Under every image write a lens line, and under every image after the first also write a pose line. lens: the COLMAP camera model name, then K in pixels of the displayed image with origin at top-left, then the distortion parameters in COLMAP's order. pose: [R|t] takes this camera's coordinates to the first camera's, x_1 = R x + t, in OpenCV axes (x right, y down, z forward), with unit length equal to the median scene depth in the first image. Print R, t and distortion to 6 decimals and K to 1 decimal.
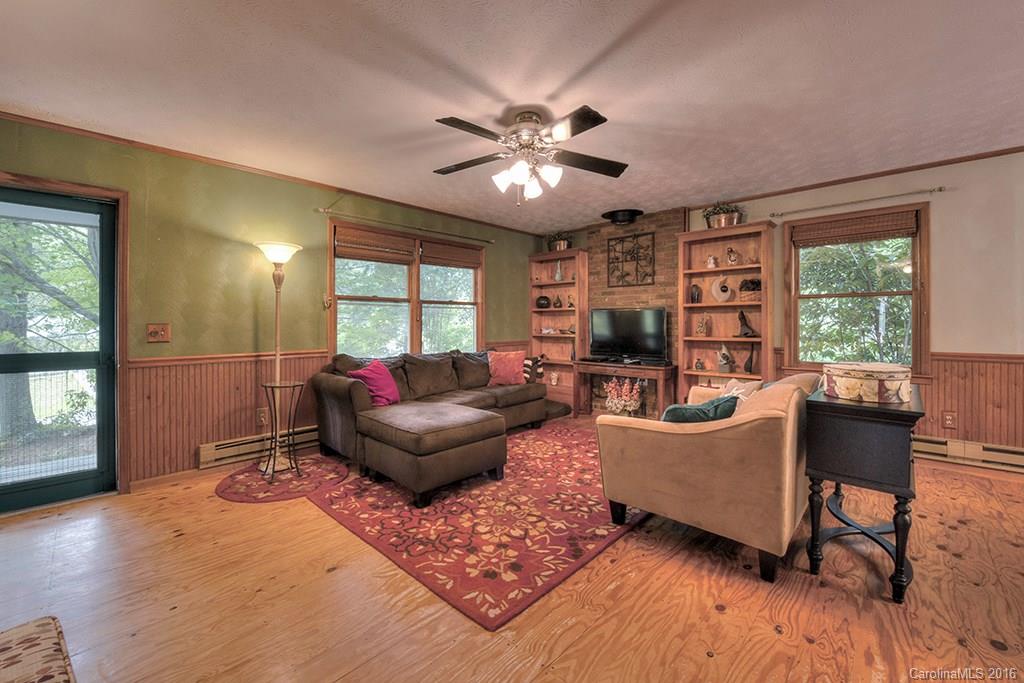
lens RADIAL K [[417.8, 0, 511.4], [0, 417.8, 323.9], [0, 0, 1]] dist [-0.016483, -0.000255]
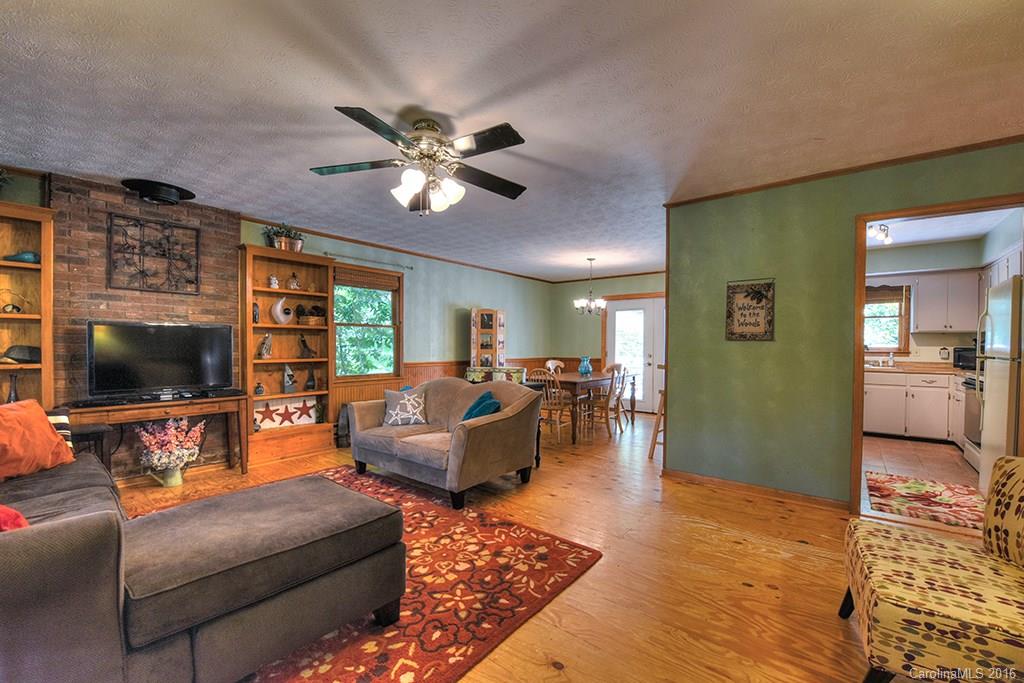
lens RADIAL K [[413.4, 0, 517.5], [0, 413.4, 348.4], [0, 0, 1]] dist [-0.015905, -0.000476]
pose [[-0.086118, -0.002952, 0.996281, -0.797704], [-0.001976, 0.999994, 0.002792, 0.003645], [-0.996283, -0.001728, -0.086123, 0.771569]]
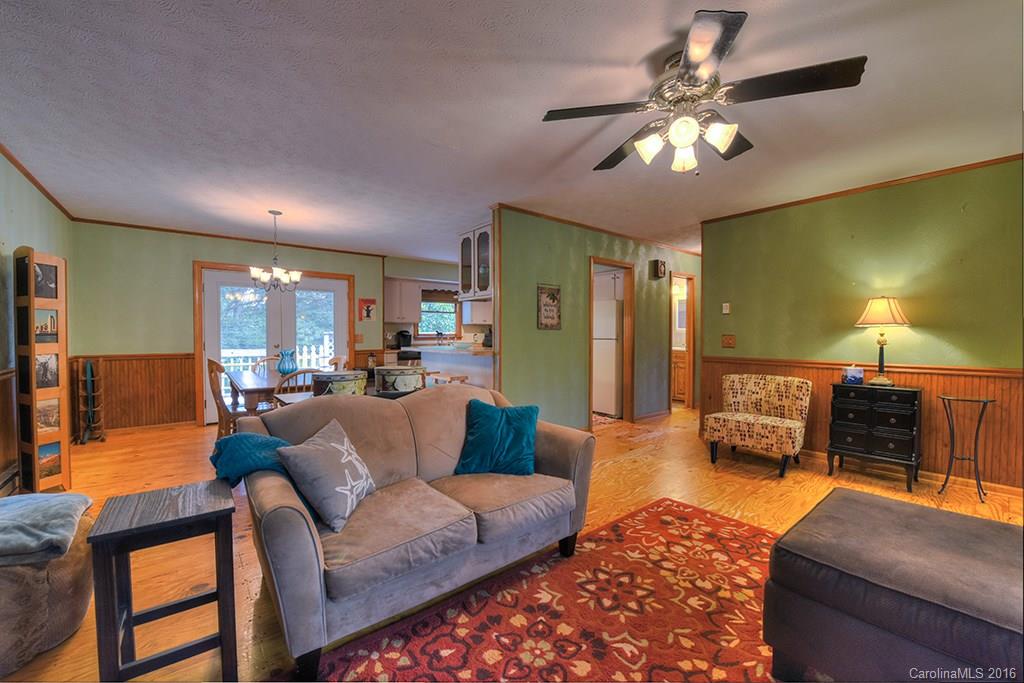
lens RADIAL K [[407.6, 0, 508.6], [0, 407.6, 343.1], [0, 0, 1]] dist [-0.015181, -0.000353]
pose [[-0.990850, 0.003807, 0.134912, 0.217977], [0.007180, 0.999674, 0.024520, -0.003794], [-0.134775, 0.025264, -0.990554, 1.559499]]
